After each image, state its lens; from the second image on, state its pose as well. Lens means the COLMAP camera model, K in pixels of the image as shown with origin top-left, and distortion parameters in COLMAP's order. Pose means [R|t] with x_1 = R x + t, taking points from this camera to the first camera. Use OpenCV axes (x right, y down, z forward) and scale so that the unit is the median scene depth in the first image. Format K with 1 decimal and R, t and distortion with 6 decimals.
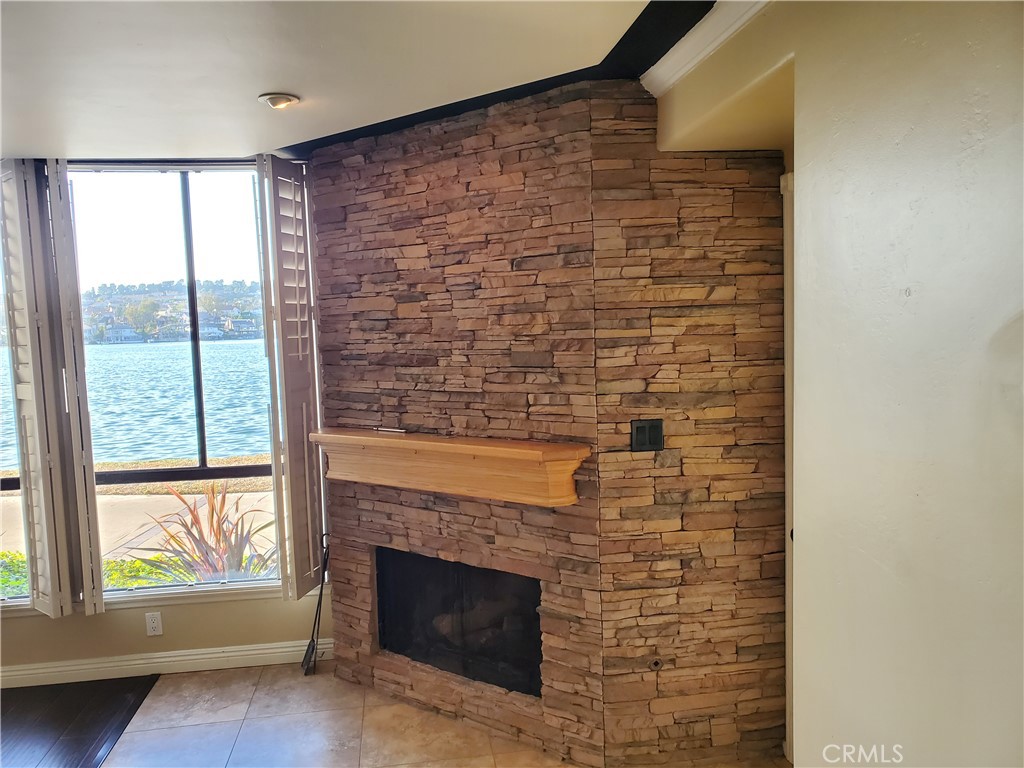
lens RADIAL K [[772.6, 0, 526.6], [0, 772.6, 391.7], [0, 0, 1]] dist [0.096703, -0.200890]
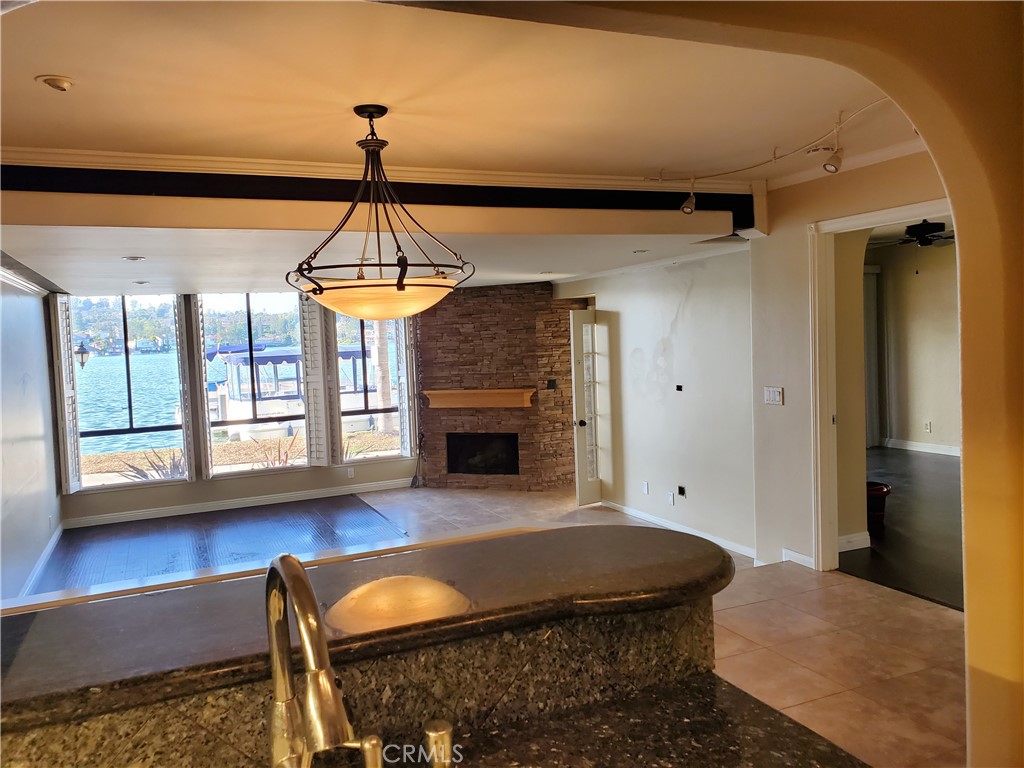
lens RADIAL K [[775.1, 0, 491.0], [0, 775.1, 374.6], [0, 0, 1]] dist [0.107238, -0.086216]
pose [[0.968971, -0.019519, 0.246403, -0.776537], [0.031501, 0.998500, -0.044778, 0.132544], [-0.245159, 0.051150, 0.968133, -1.814690]]
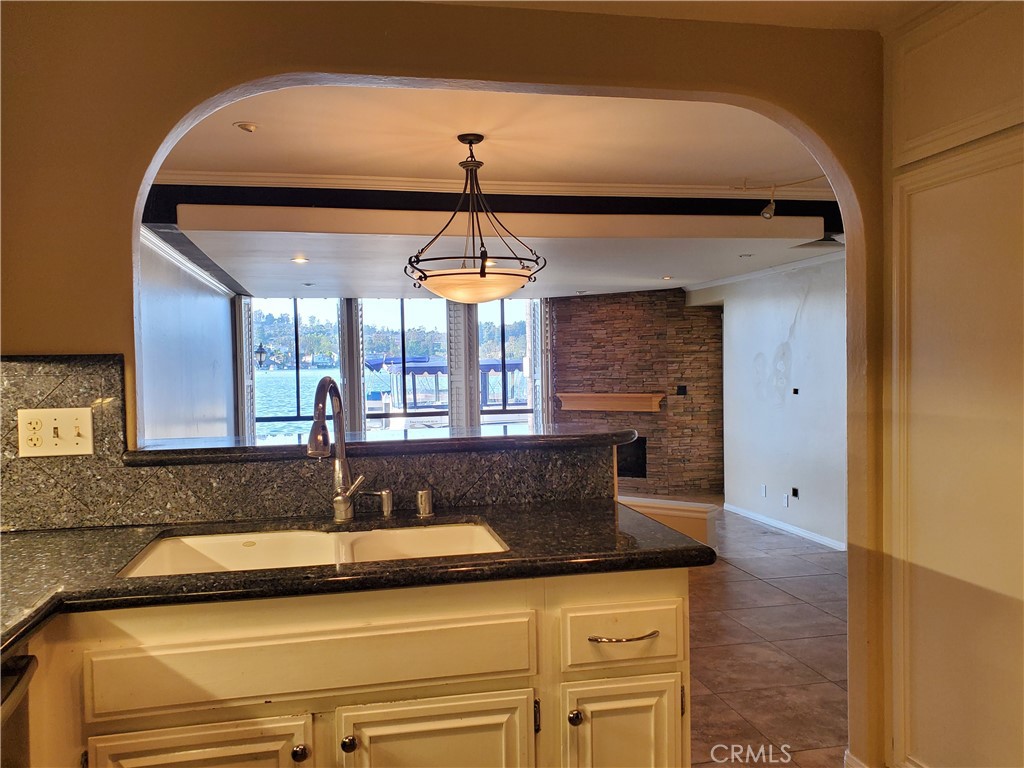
lens RADIAL K [[828.9, 0, 512.0], [0, 828.9, 384.0], [0, 0, 1]] dist [0.102886, -0.000502]
pose [[0.997896, 0.015828, 0.062880, -0.684642], [-0.011739, 0.997824, -0.064877, 0.232215], [-0.063770, 0.064002, 0.995910, -2.156242]]
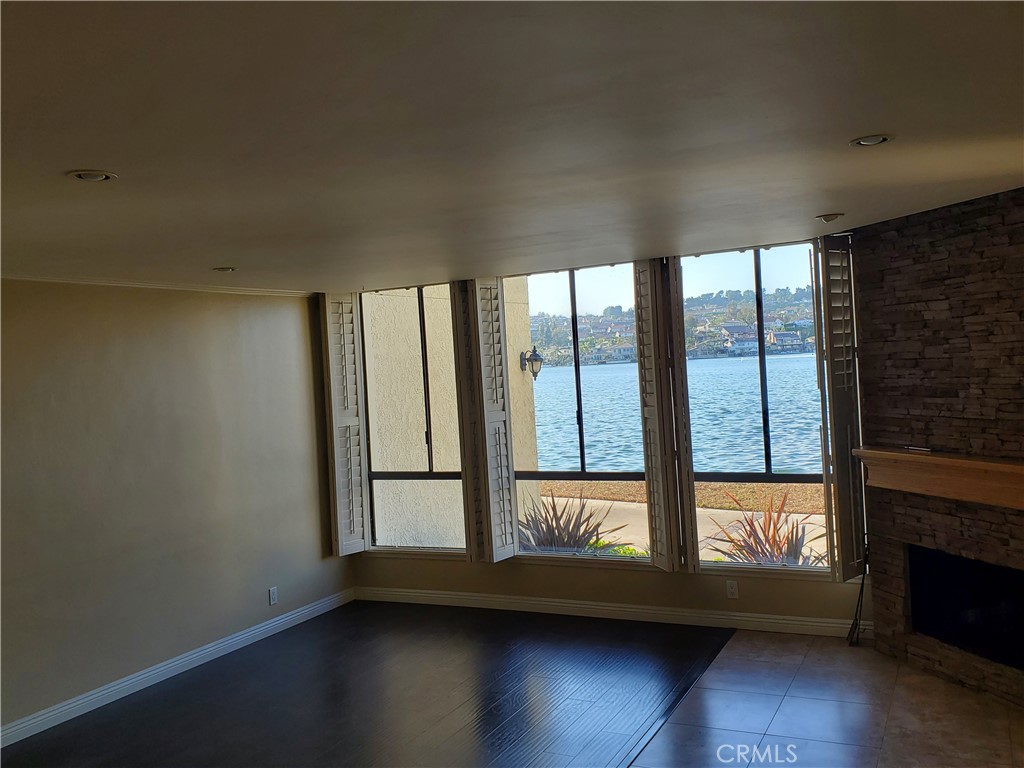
lens RADIAL K [[922.2, 0, 512.6], [0, 922.2, 374.7], [0, 0, 1]] dist [0.014933, 0.021138]
pose [[0.804254, -0.008186, -0.594229, 0.189698], [-0.018265, 0.999092, -0.038484, 0.000623], [0.594004, 0.041805, 0.803375, -0.600718]]
